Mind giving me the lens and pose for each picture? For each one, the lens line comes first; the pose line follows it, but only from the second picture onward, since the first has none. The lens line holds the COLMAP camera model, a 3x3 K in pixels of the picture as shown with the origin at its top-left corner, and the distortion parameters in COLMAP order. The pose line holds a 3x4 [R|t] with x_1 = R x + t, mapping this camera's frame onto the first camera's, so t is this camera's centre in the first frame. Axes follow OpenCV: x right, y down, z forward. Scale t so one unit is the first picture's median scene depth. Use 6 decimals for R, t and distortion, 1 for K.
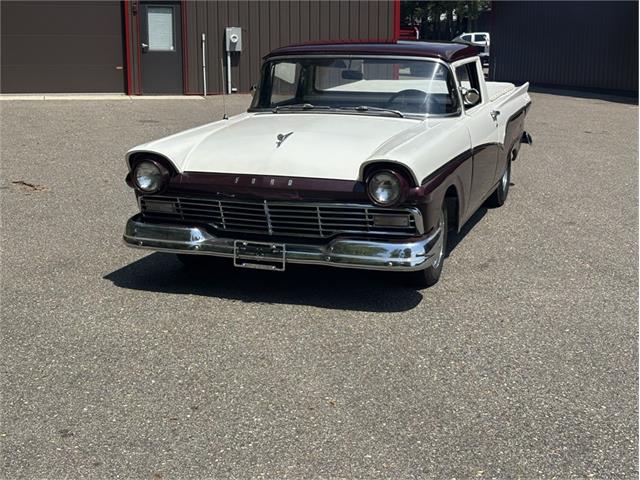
lens RADIAL K [[984.3, 0, 323.5], [0, 984.3, 241.7], [0, 0, 1]] dist [0.092280, 0.000000]
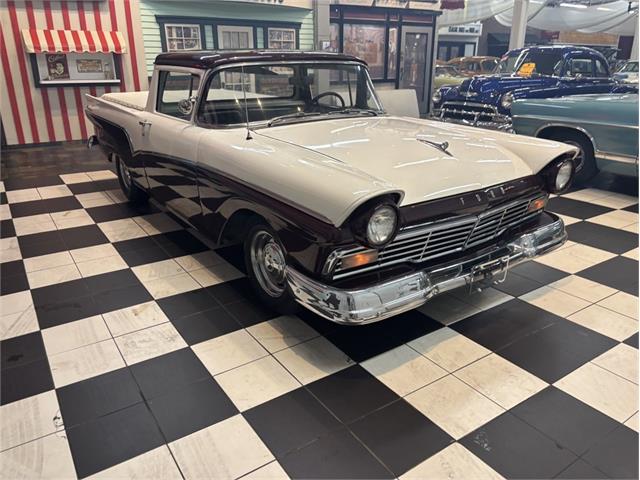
lens RADIAL K [[486.0, 0, 321.6], [0, 486.0, 238.3], [0, 0, 1]] dist [0.035479, -0.032039]
pose [[0.579573, -0.288733, 0.762055, -0.477019], [0.185636, 0.957320, 0.221534, -0.143599], [-0.793495, 0.013070, 0.608436, 0.806688]]
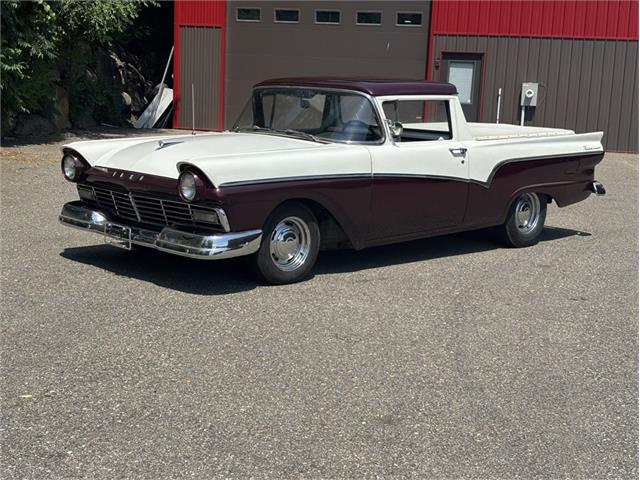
lens RADIAL K [[984.3, 0, 314.2], [0, 984.3, 238.8], [0, 0, 1]] dist [0.092280, 0.000000]
pose [[0.890545, 0.105394, -0.442517, 0.664618], [-0.133849, 0.990436, -0.033474, 0.025554], [0.434757, 0.089041, 0.896135, 0.003416]]
